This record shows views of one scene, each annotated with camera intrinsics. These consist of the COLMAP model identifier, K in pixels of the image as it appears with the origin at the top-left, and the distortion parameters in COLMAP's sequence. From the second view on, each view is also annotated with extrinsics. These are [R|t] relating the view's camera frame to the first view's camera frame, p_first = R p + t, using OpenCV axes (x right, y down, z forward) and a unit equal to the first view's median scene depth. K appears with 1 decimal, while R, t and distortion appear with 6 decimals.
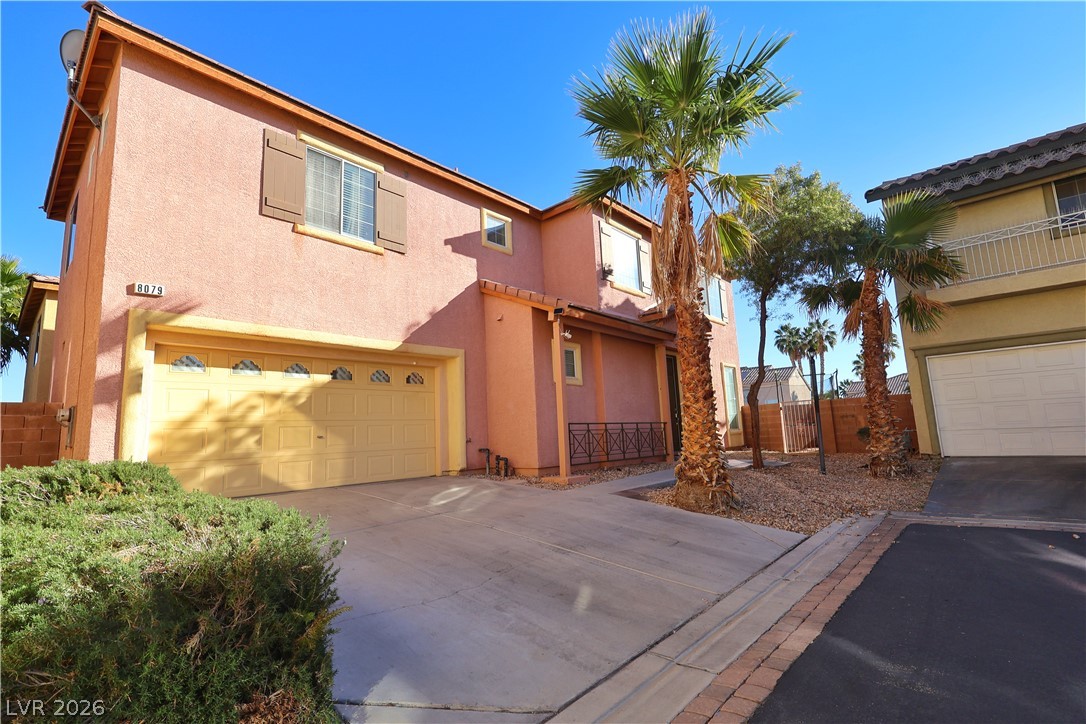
lens RADIAL K [[499.5, 0, 543.0], [0, 499.5, 362.0], [0, 0, 1]] dist [0.000484, 0.000134]
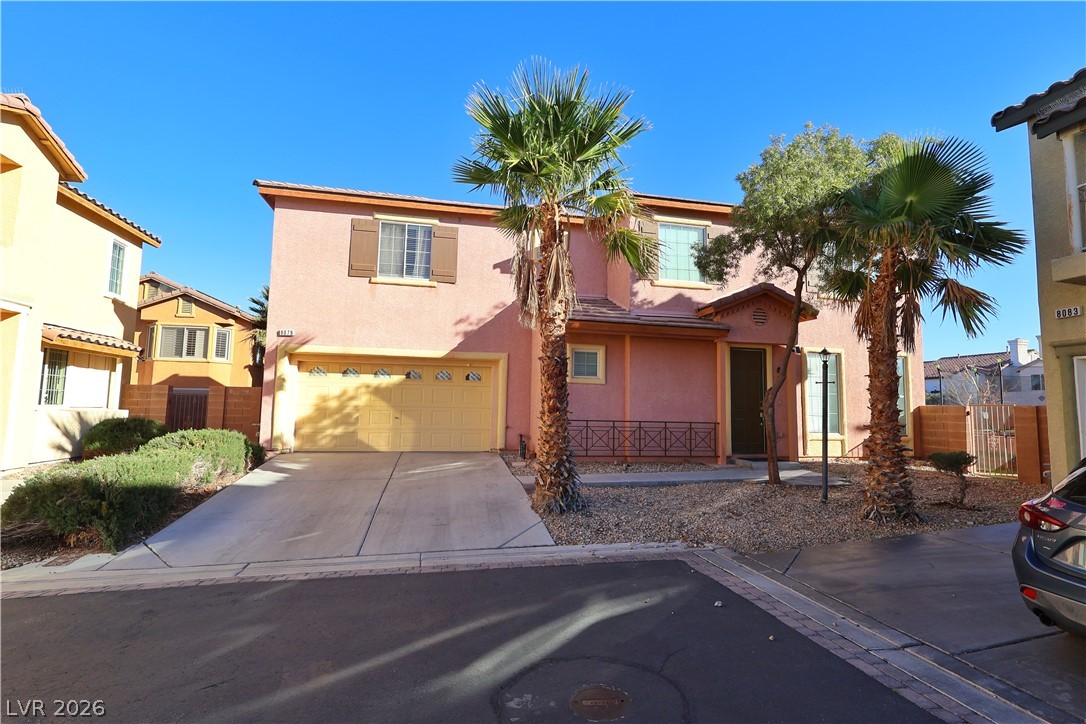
lens RADIAL K [[499.5, 0, 543.0], [0, 499.5, 362.0], [0, 0, 1]] dist [0.000484, 0.000134]
pose [[0.802968, 0.006463, -0.595987, 0.771614], [0.032626, 0.997965, 0.054779, -0.080871], [0.595128, -0.063430, 0.801123, 0.074912]]
